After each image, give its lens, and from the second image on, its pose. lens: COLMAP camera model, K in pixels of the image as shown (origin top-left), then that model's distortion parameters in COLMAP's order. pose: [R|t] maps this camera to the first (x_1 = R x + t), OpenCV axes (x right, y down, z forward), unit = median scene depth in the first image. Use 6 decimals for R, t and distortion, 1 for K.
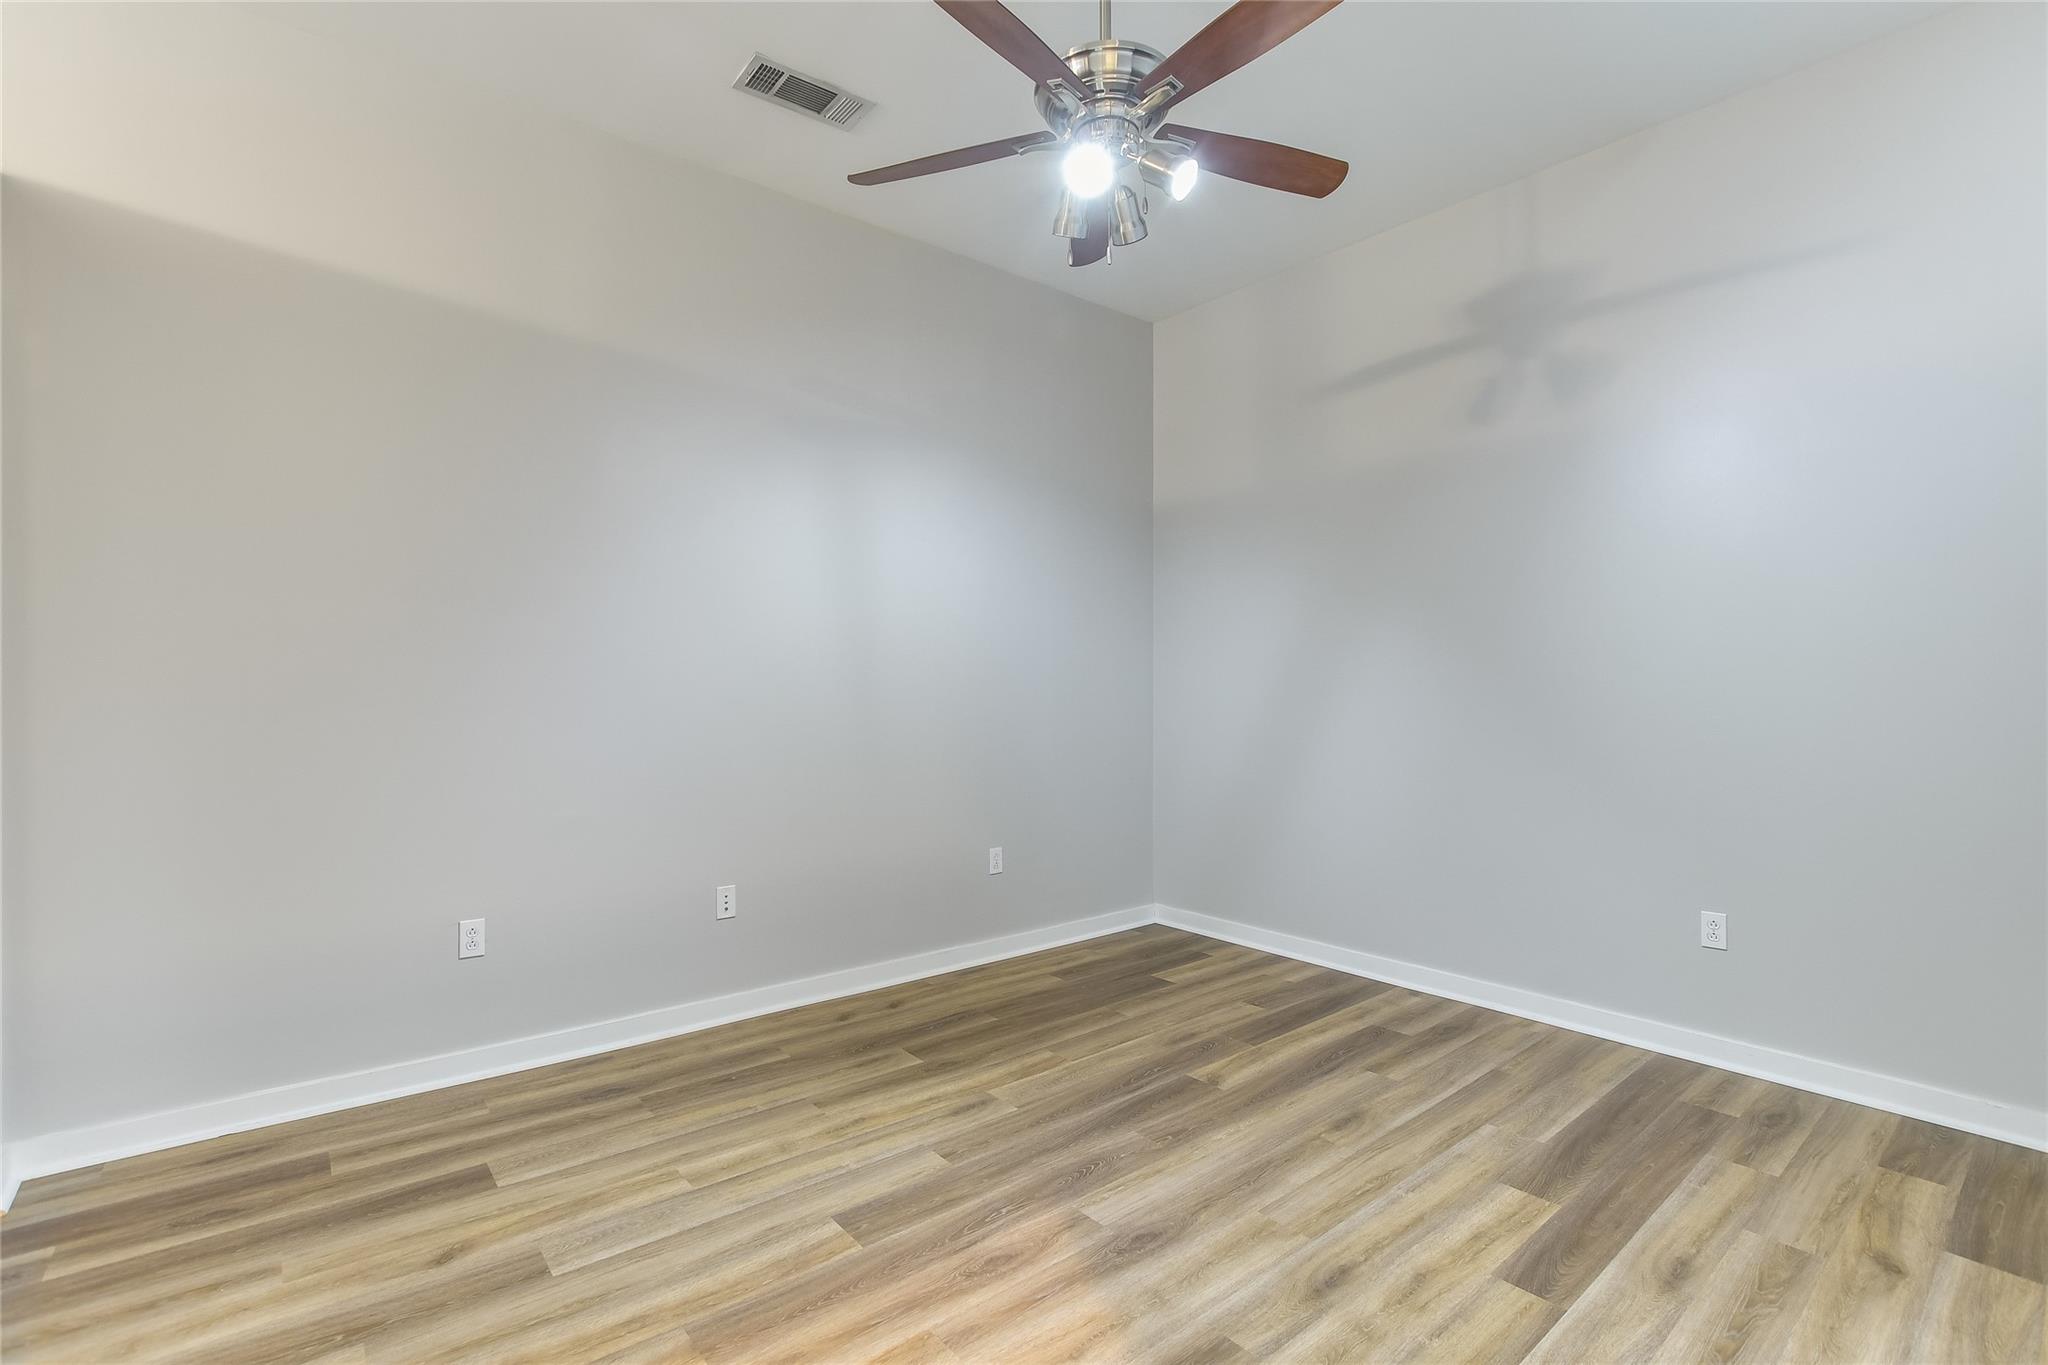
lens RADIAL K [[938.5, 0, 1024.0], [0, 938.5, 682.5], [0, 0, 1]] dist [-0.004119, -0.000866]
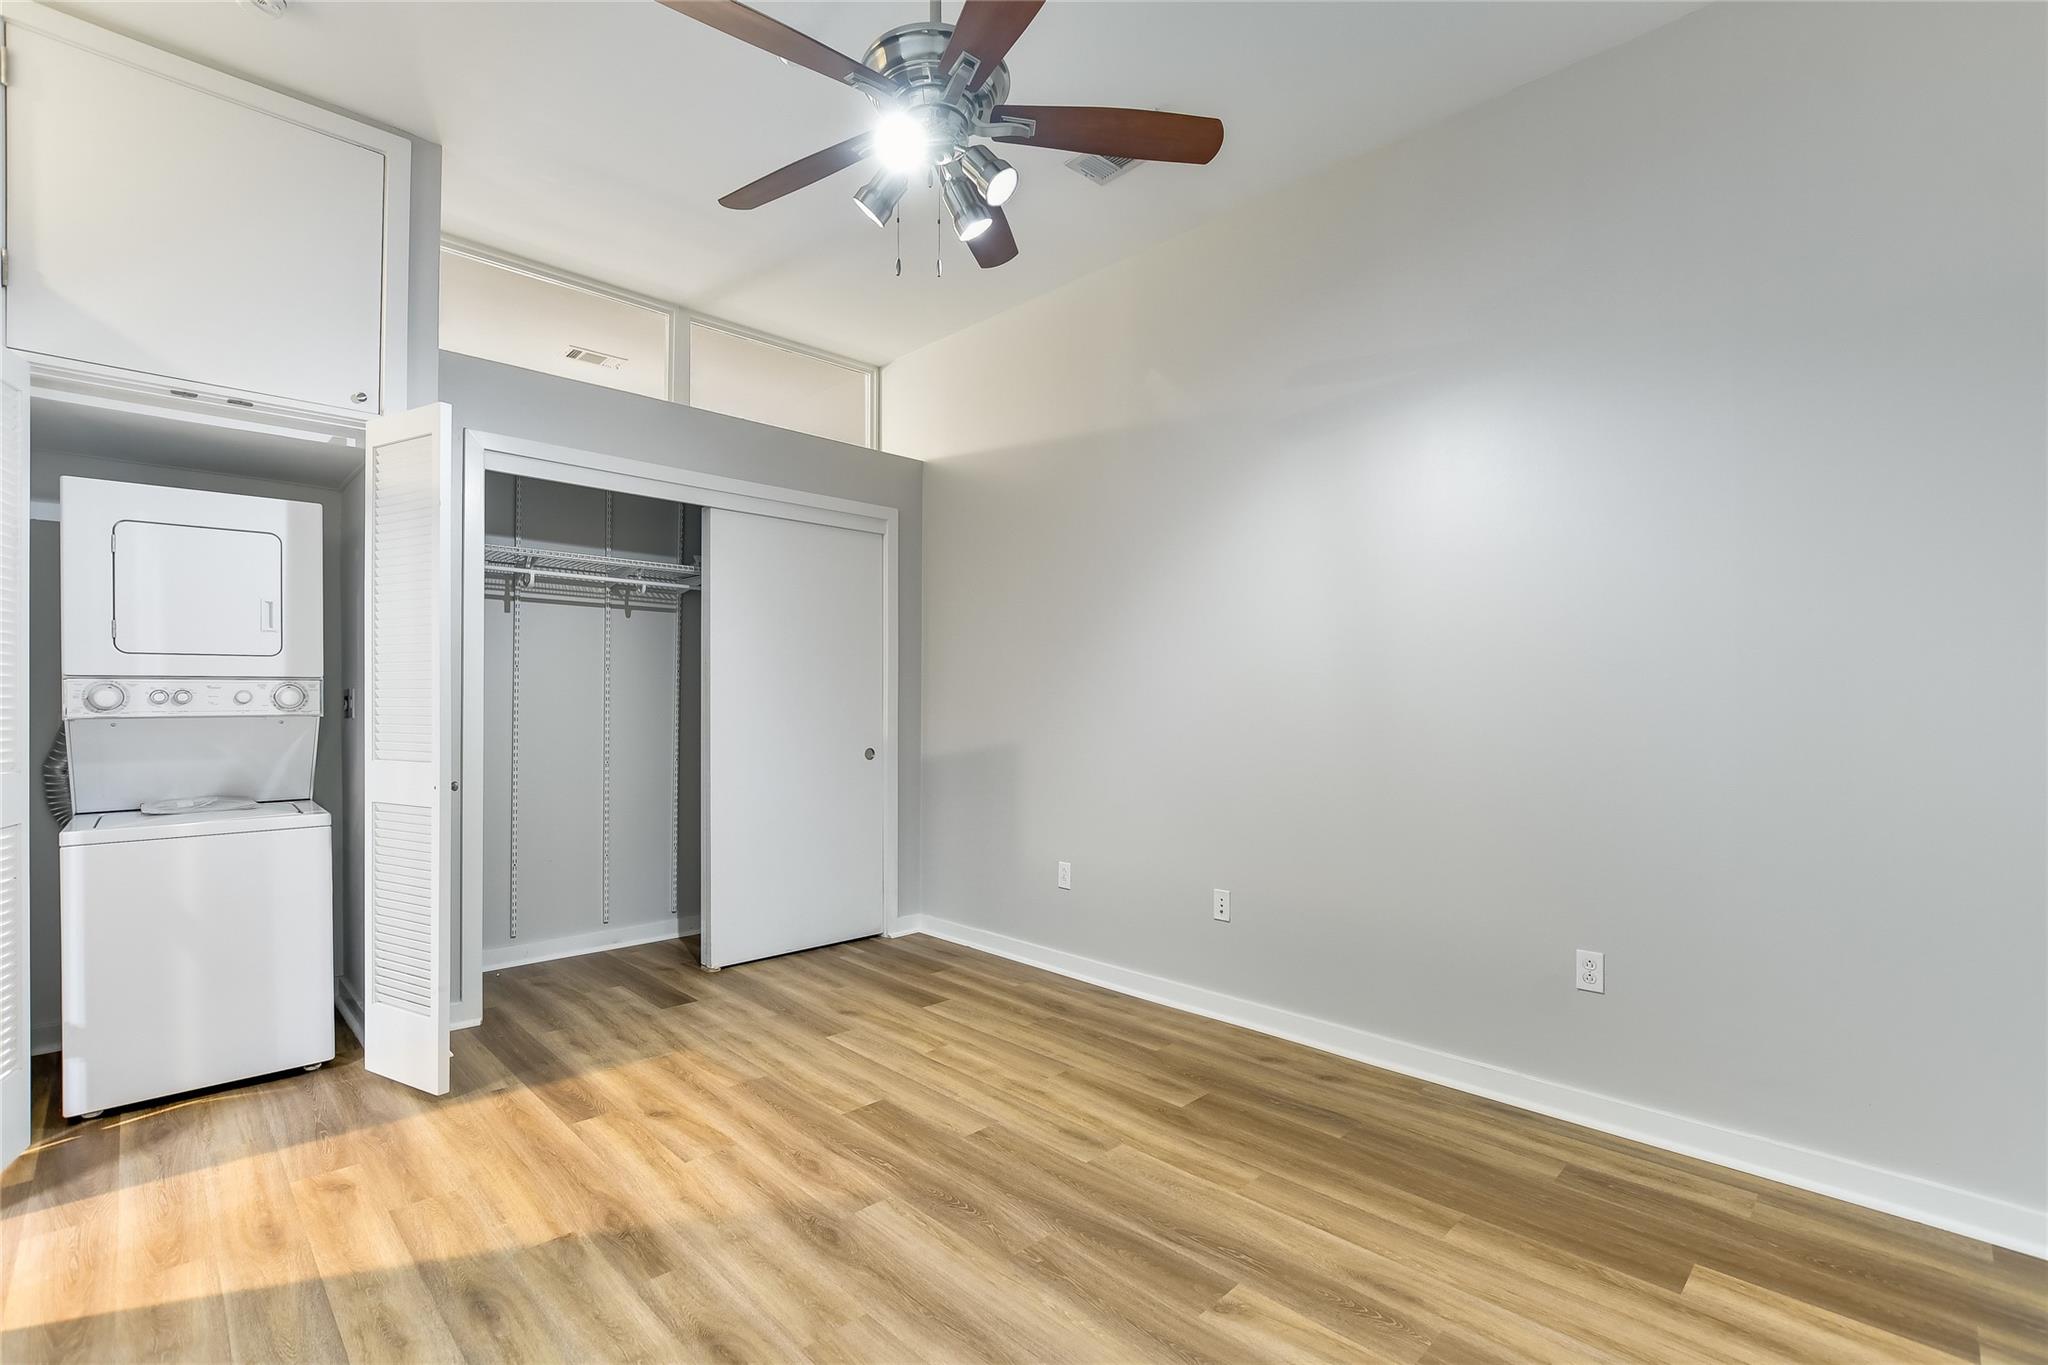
lens RADIAL K [[938.5, 0, 1024.0], [0, 938.5, 682.5], [0, 0, 1]] dist [-0.004119, -0.000866]
pose [[0.062556, -0.032039, -0.997527, 0.887983], [0.004781, 0.999483, -0.031802, 0.020360], [0.998030, -0.002779, 0.062677, 0.867850]]
